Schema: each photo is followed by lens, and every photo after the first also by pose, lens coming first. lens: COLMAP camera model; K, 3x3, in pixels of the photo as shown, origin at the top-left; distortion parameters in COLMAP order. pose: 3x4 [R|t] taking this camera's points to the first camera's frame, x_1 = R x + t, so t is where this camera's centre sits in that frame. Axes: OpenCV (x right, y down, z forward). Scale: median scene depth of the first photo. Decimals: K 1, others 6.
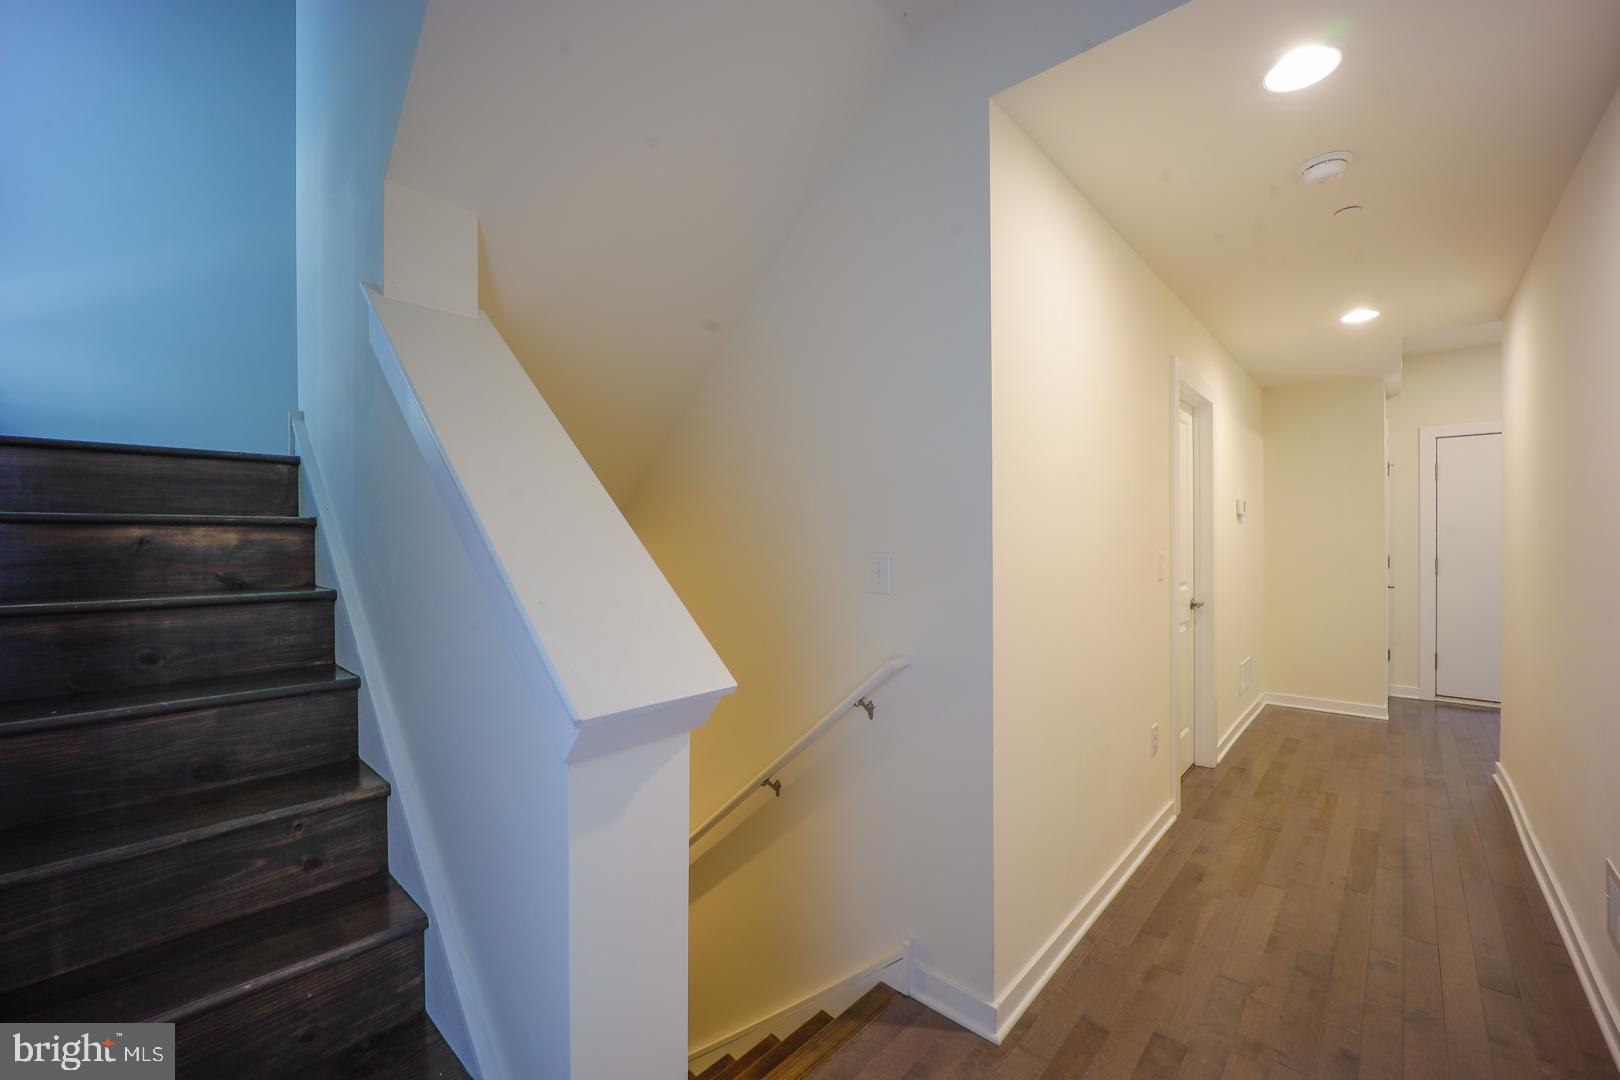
lens RADIAL K [[654.1, 0, 806.6], [0, 654.1, 542.5], [0, 0, 1]] dist [-0.004375, -0.002548]
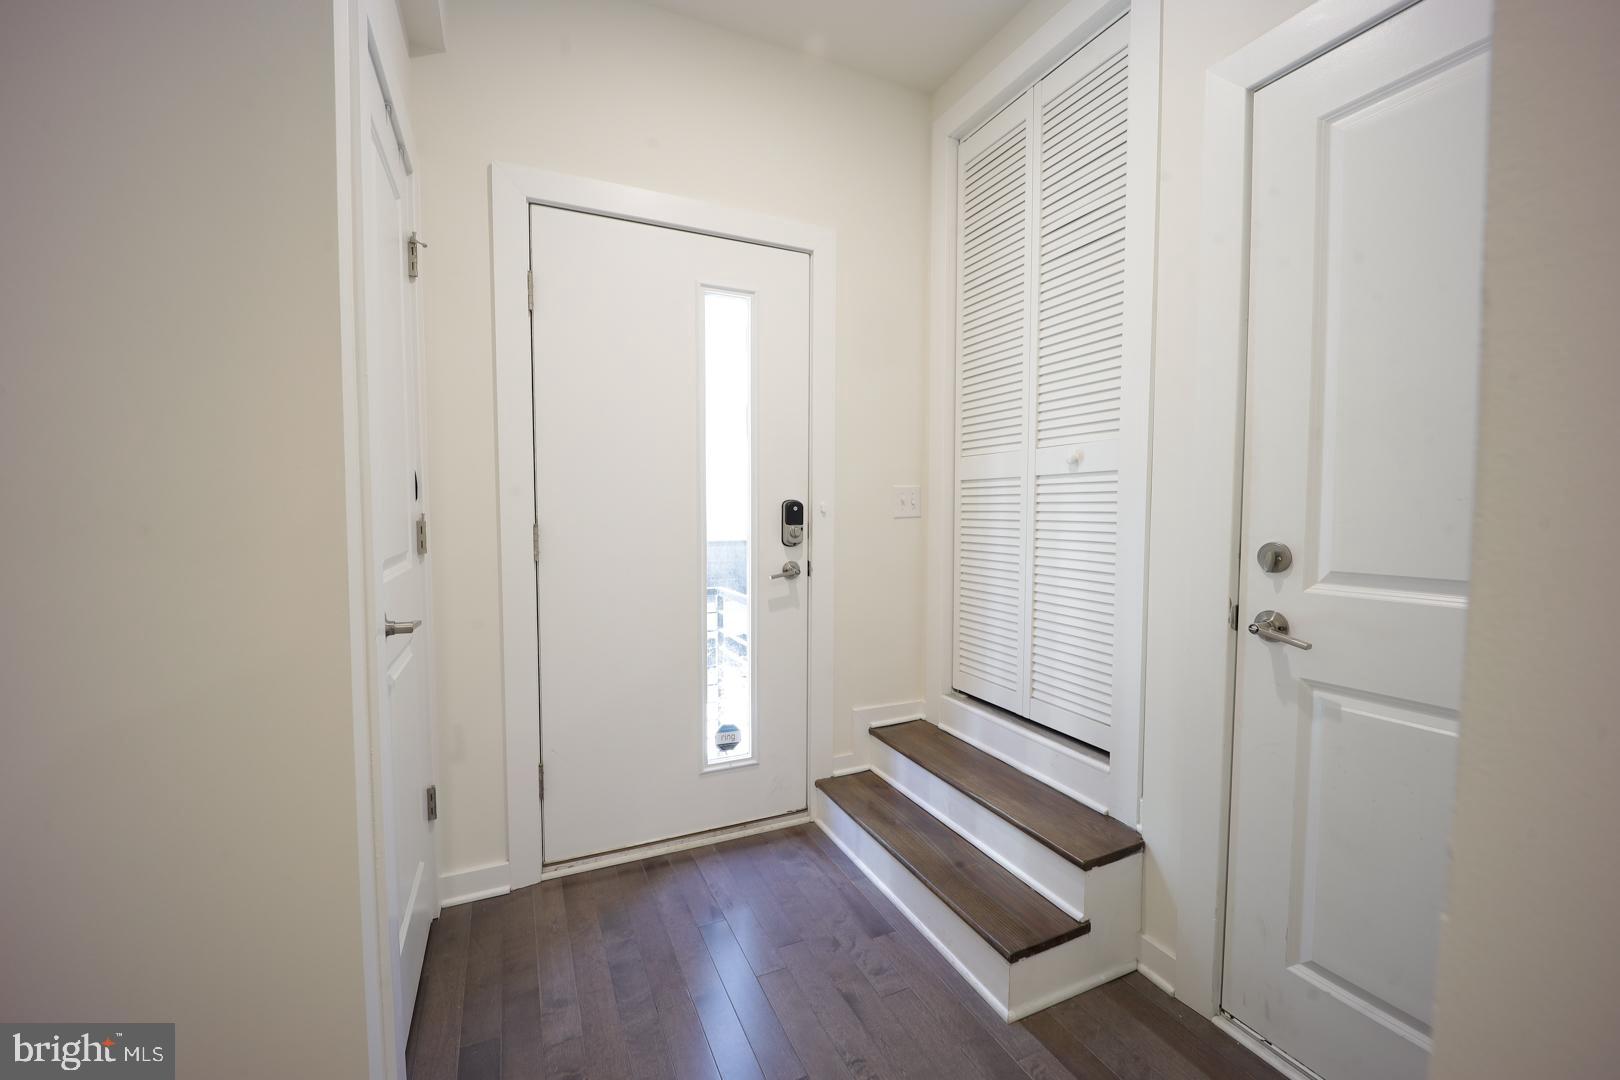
lens RADIAL K [[654.1, 0, 809.7], [0, 654.1, 539.9], [0, 0, 1]] dist [-0.004375, -0.002548]
pose [[0.389251, -0.045883, 0.919988, 0.672501], [-0.000240, 0.998754, 0.049912, 0.018796], [-0.921132, -0.019649, 0.388755, 0.697040]]
